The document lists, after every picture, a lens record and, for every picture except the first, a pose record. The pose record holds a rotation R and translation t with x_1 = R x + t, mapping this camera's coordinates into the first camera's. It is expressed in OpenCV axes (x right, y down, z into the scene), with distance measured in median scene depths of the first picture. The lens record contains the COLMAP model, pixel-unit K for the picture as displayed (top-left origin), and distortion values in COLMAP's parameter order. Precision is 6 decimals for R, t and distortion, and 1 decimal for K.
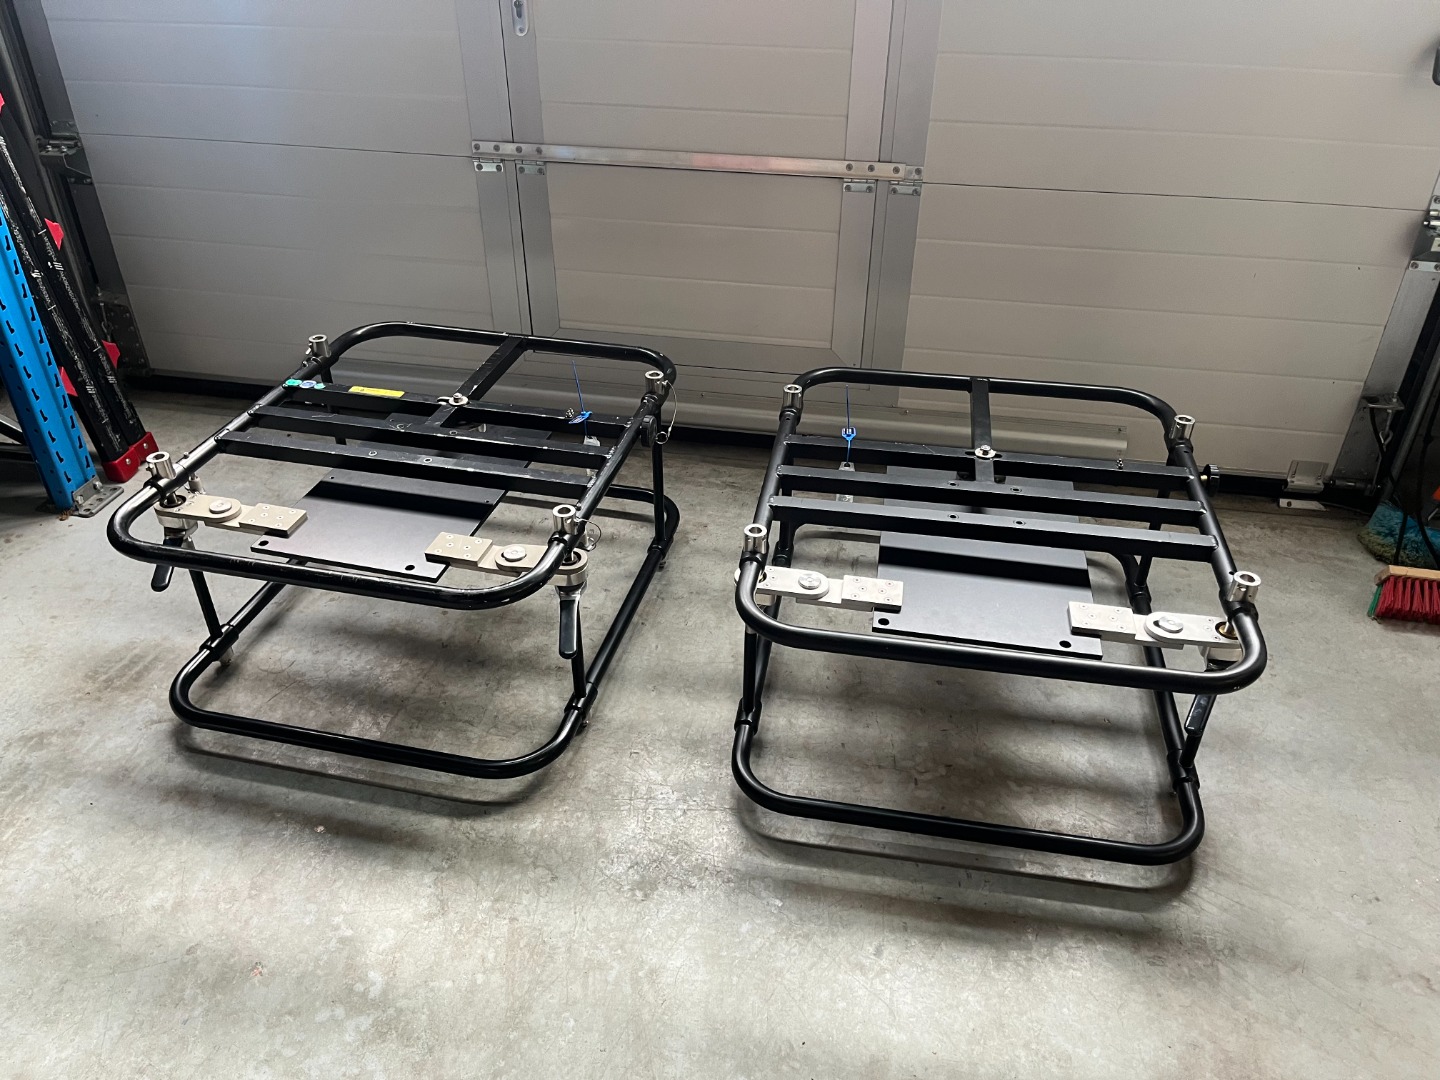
lens RADIAL K [[1098.3, 0, 720.0], [0, 1098.3, 540.0], [0, 0, 1]] dist [0.066365, -0.089769]
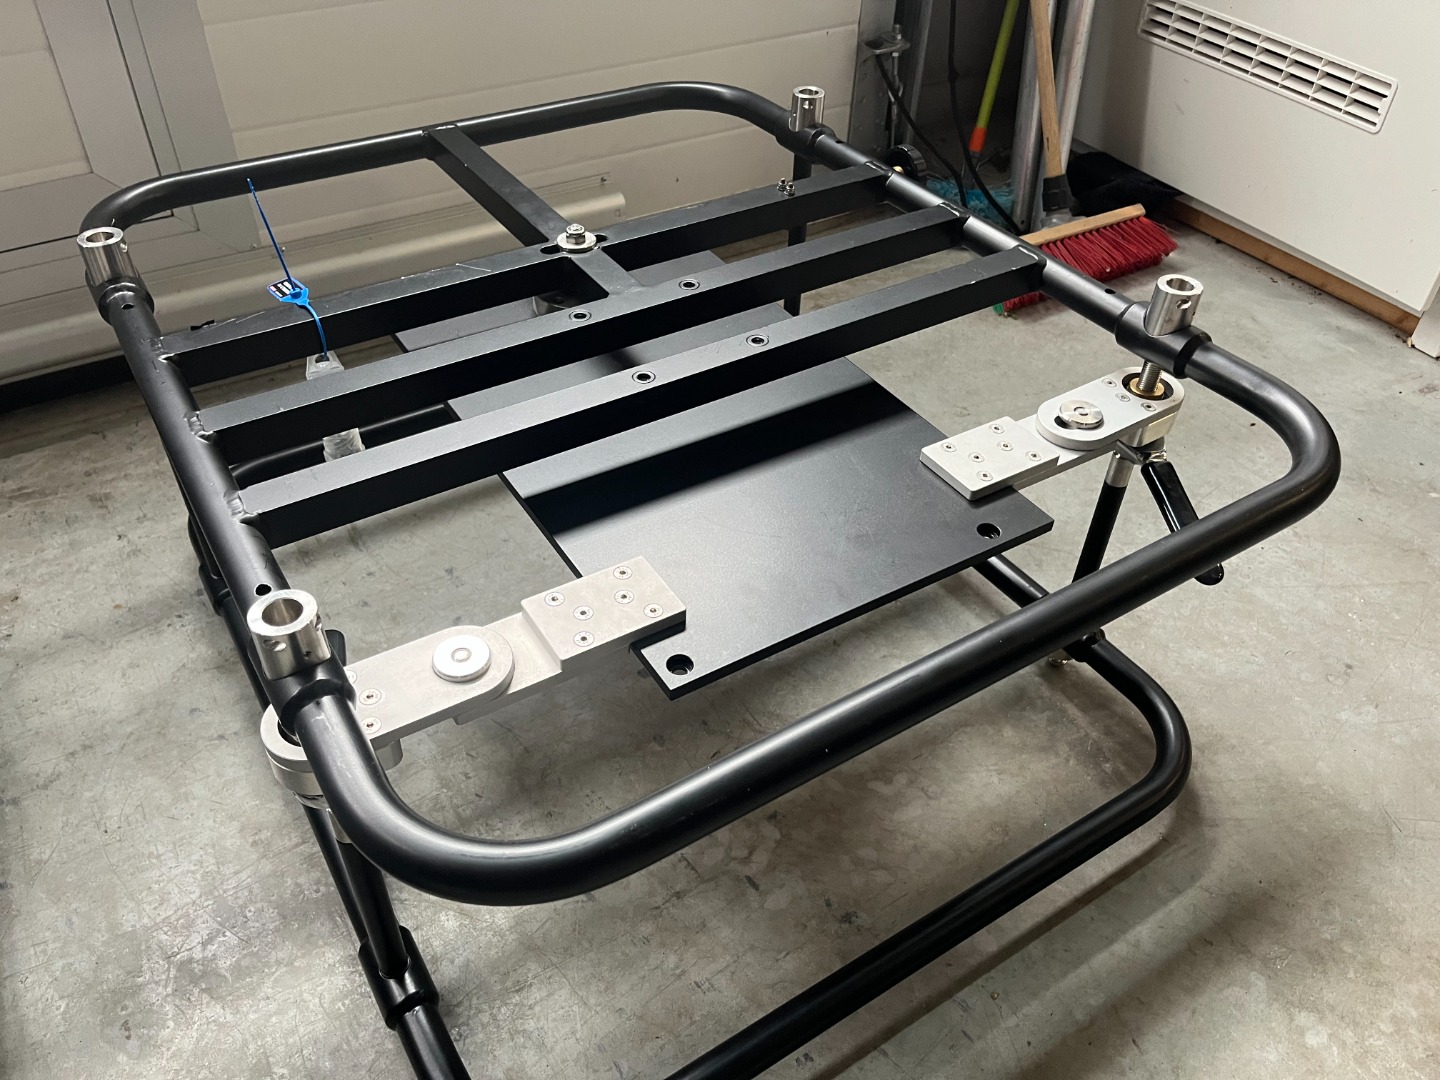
lens RADIAL K [[1098.3, 0, 720.0], [0, 1098.3, 540.0], [0, 0, 1]] dist [0.066365, -0.089769]
pose [[0.739737, -0.434069, 0.514172, -0.029490], [0.356411, 0.900879, 0.247765, -0.056522], [-0.570754, -0.000024, 0.821121, 0.530319]]
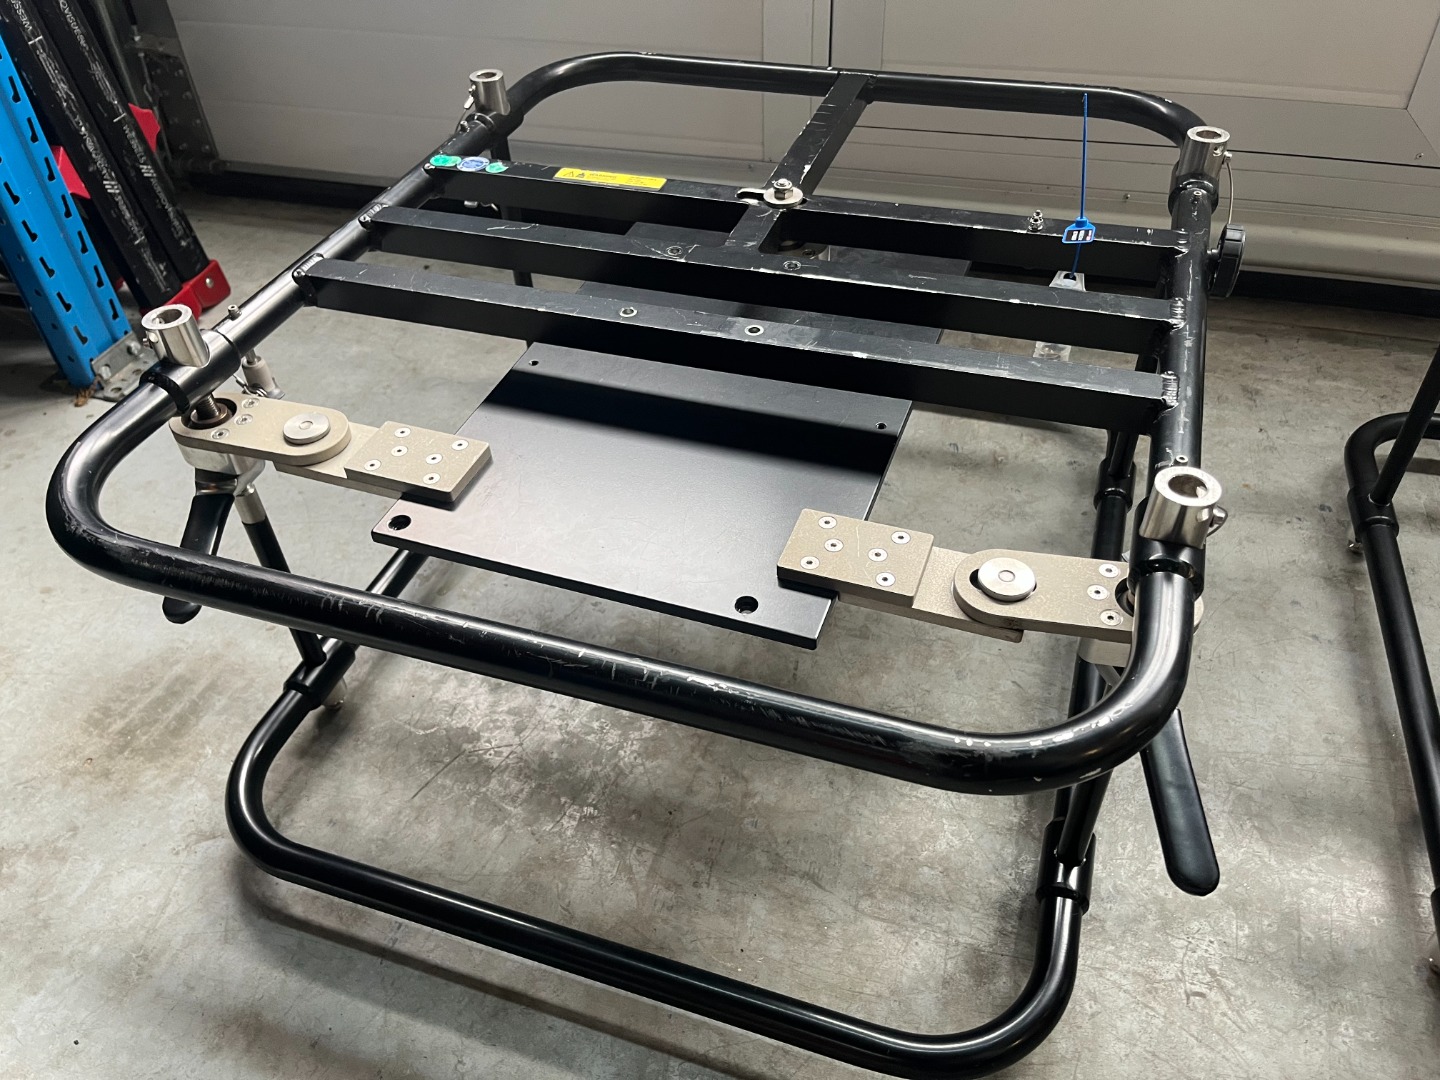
lens RADIAL K [[1110.3, 0, 709.6], [0, 1110.3, 538.2], [0, 0, 1]] dist [0.066436, -0.105640]
pose [[0.993590, 0.033161, -0.108075, -0.217616], [-0.017392, 0.989468, 0.143706, -0.050536], [0.111702, -0.140905, 0.983701, 0.518808]]
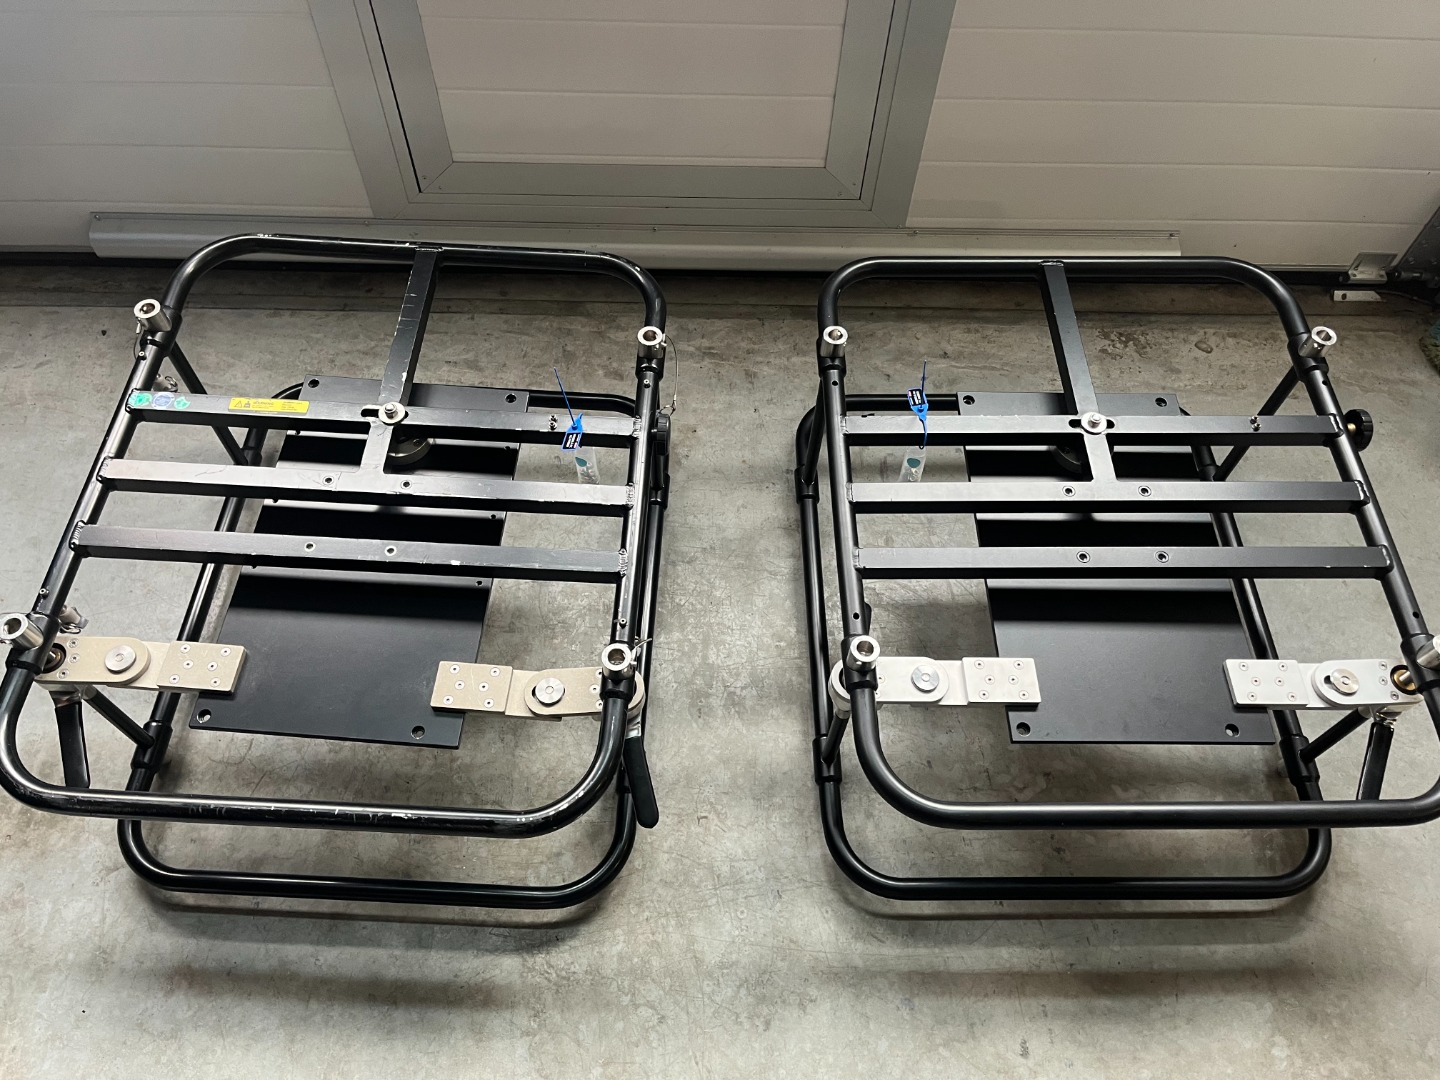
lens RADIAL K [[1085.4, 0, 717.1], [0, 1085.4, 546.7], [0, 0, 1]] dist [0.079928, -0.116463]
pose [[0.982658, -0.147862, 0.111892, -0.123257], [0.086173, 0.898465, 0.430505, -0.348001], [-0.164186, -0.413397, 0.895626, 0.293741]]
